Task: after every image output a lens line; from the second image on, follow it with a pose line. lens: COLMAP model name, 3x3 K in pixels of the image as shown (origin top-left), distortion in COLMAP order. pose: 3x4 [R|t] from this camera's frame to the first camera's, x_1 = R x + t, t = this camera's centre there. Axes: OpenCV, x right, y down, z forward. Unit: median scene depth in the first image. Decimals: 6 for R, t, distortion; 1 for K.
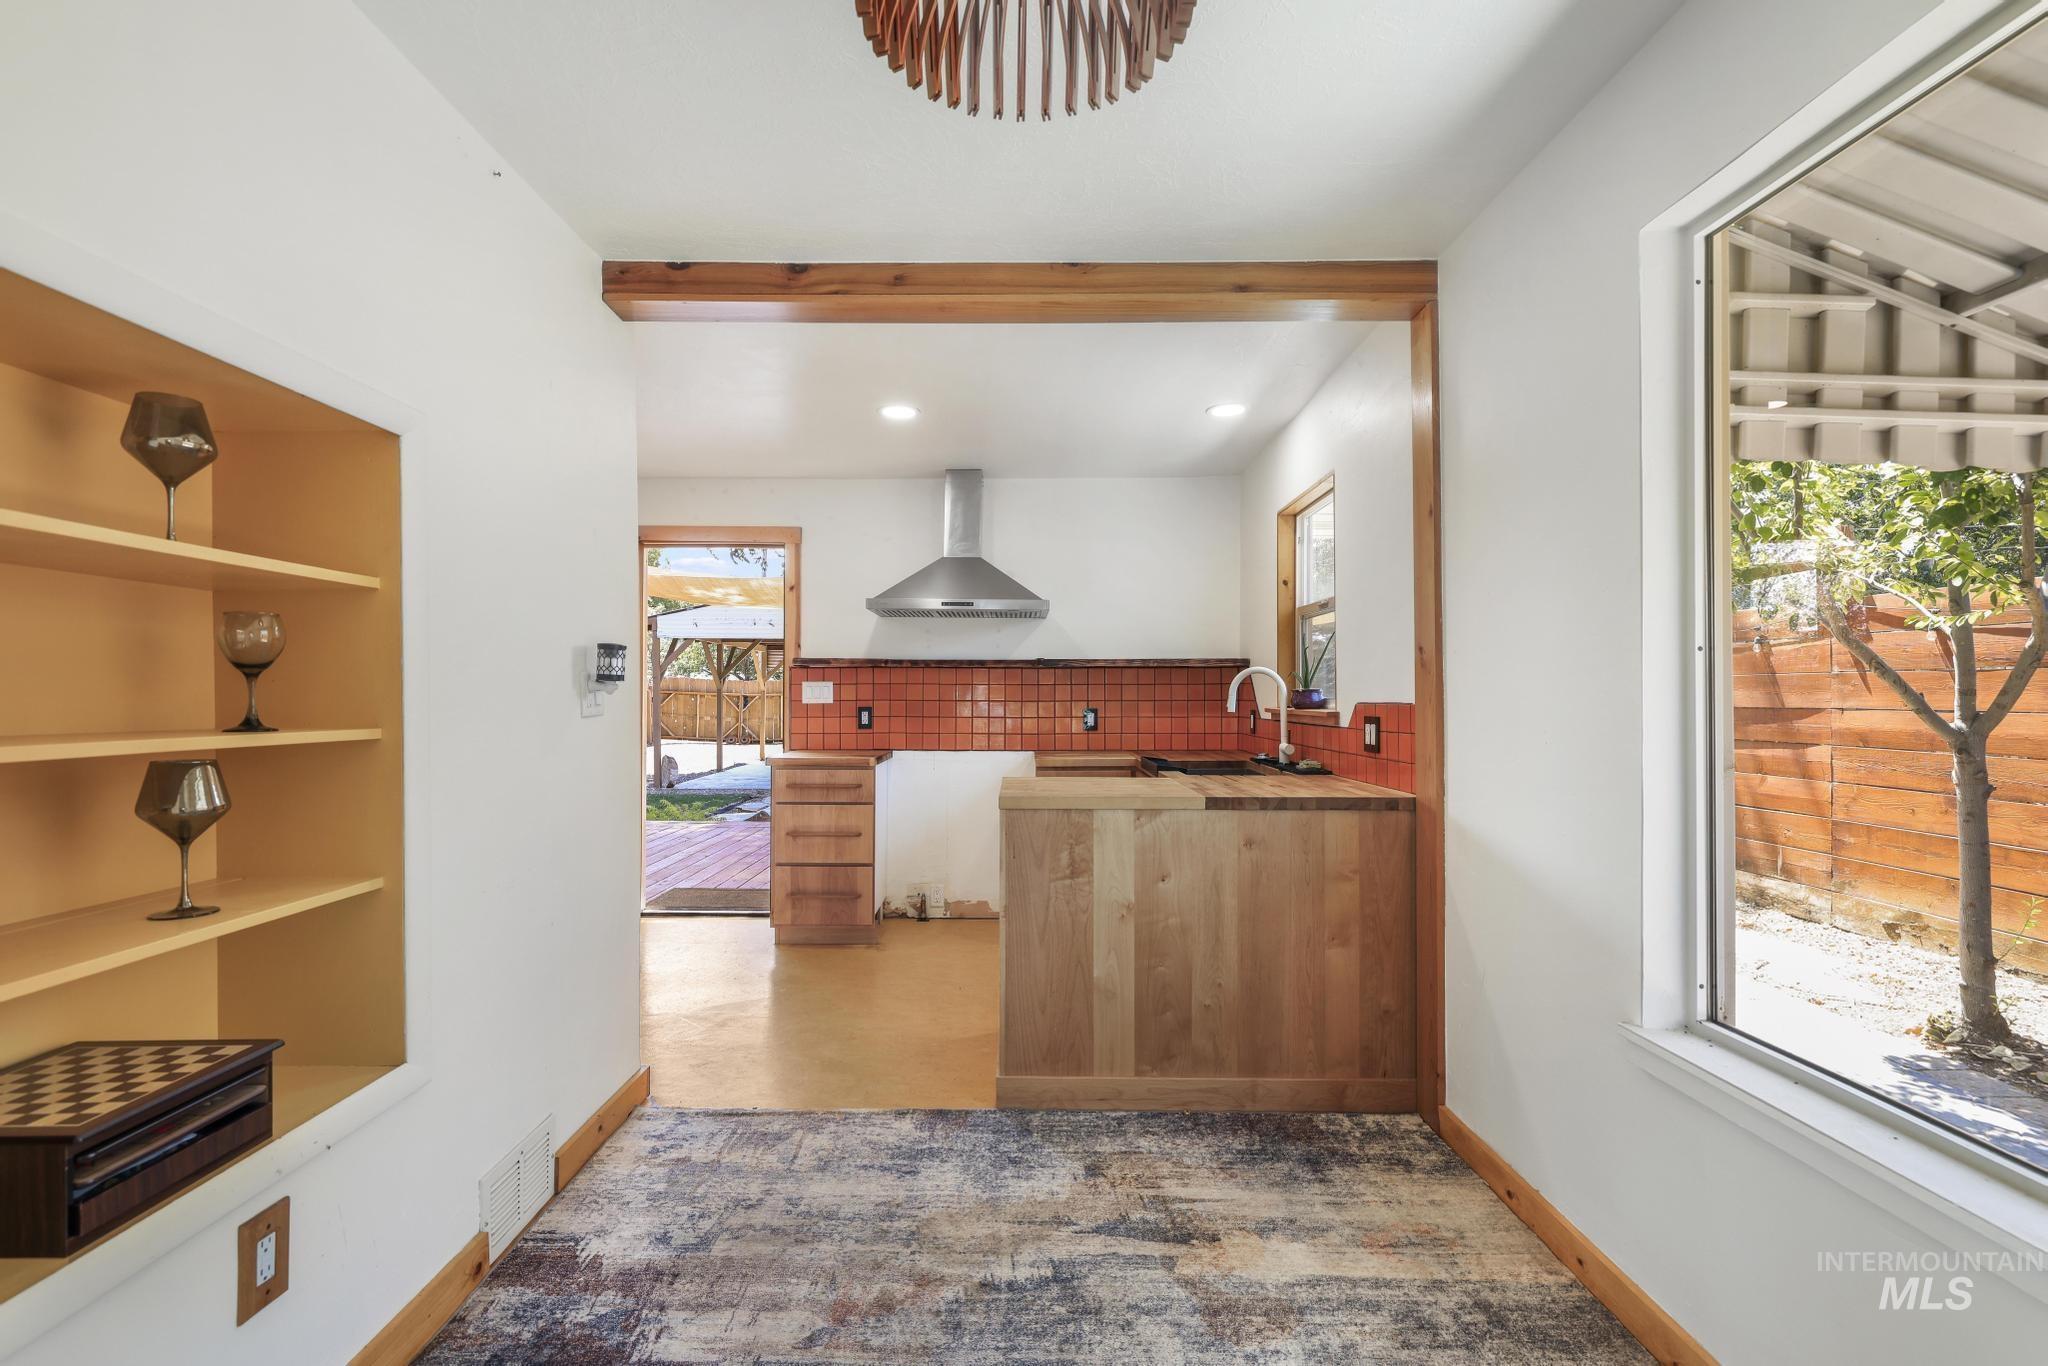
lens RADIAL K [[939.3, 0, 1026.5], [0, 939.3, 698.5], [0, 0, 1]] dist [0.002136, 0.000351]
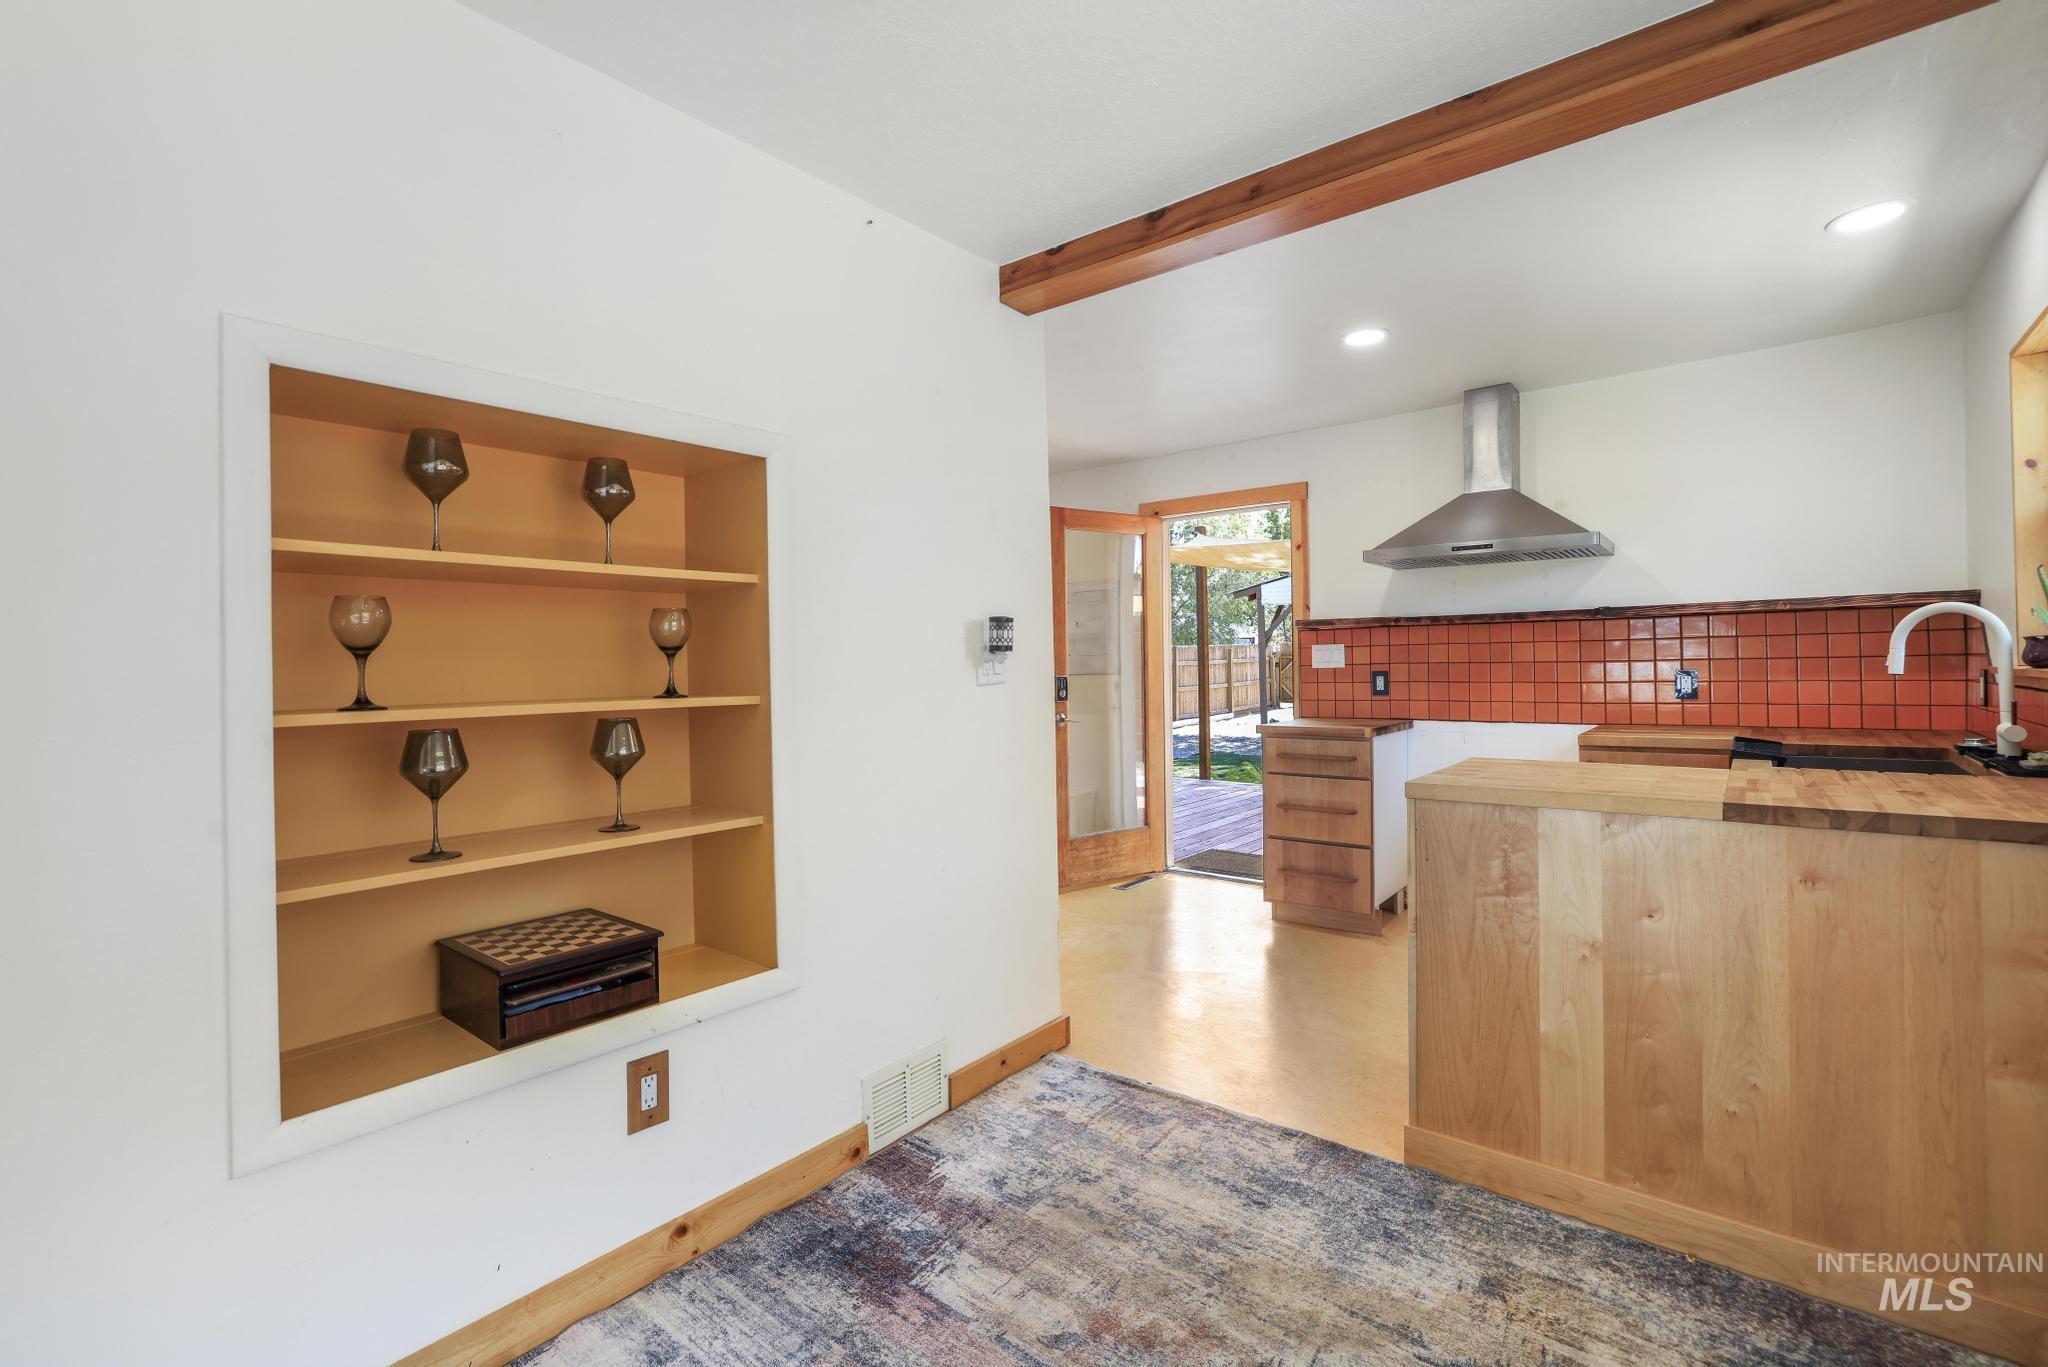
lens RADIAL K [[922.8, 0, 999.1], [0, 922.8, 663.7], [0, 0, 1]] dist [-0.044316, 0.018103]
pose [[0.763051, -0.016075, -0.646139, 0.213977], [0.016582, 0.999849, -0.005292, 0.000808], [0.646126, -0.006677, 0.763202, 0.173505]]
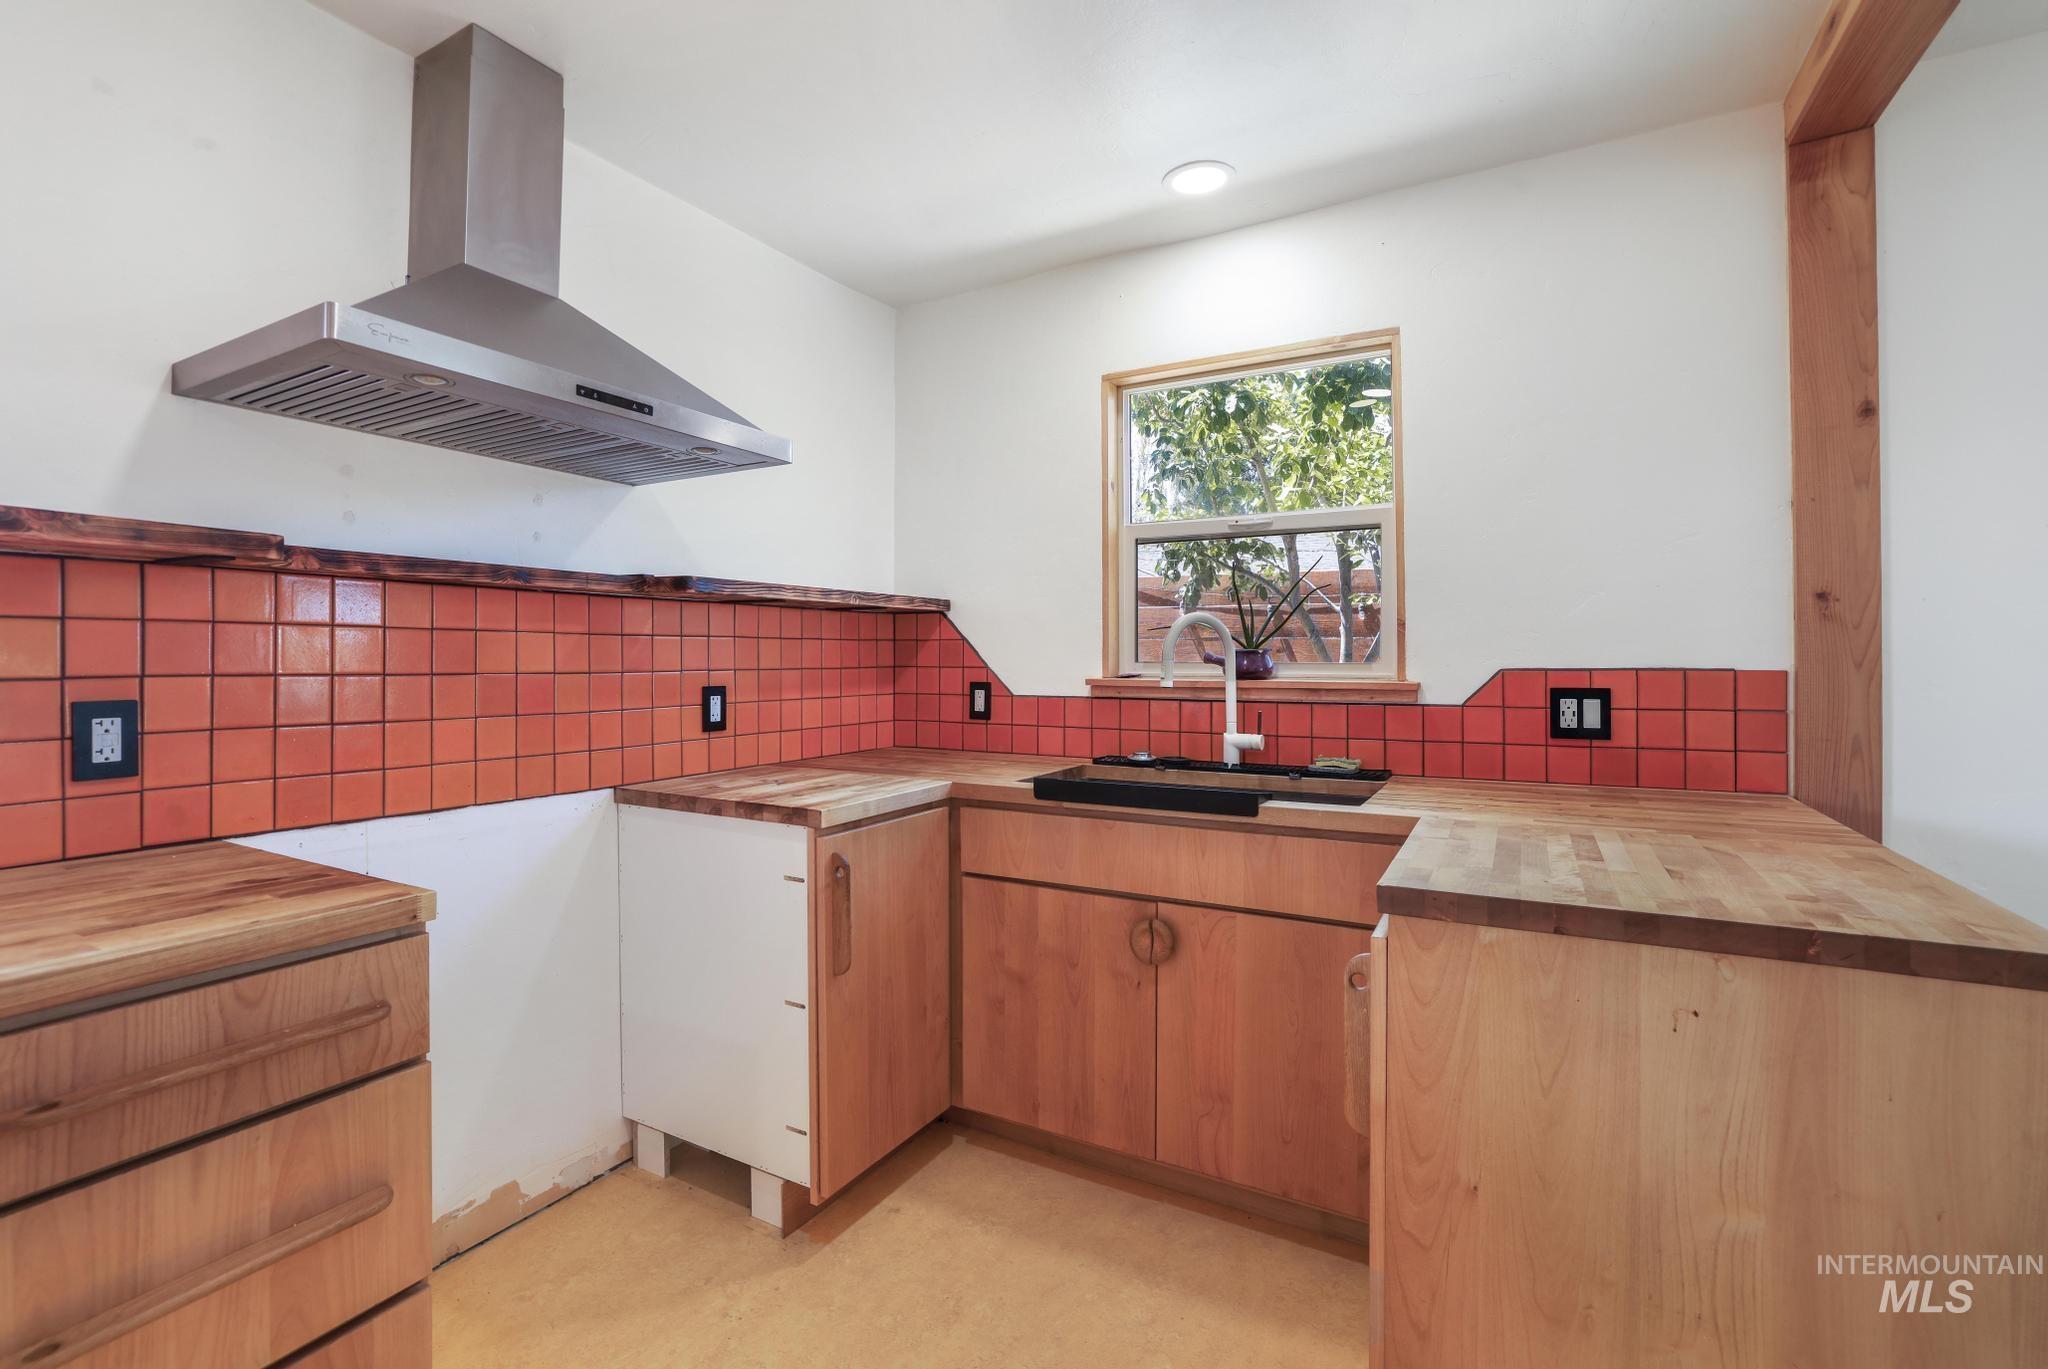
lens RADIAL K [[922.8, 0, 999.1], [0, 922.8, 664.7], [0, 0, 1]] dist [-0.044316, 0.018103]
pose [[0.505349, -0.005690, 0.862897, -0.492464], [0.001534, 0.999983, 0.005696, -0.005547], [-0.862914, -0.001554, 0.505348, 1.165189]]
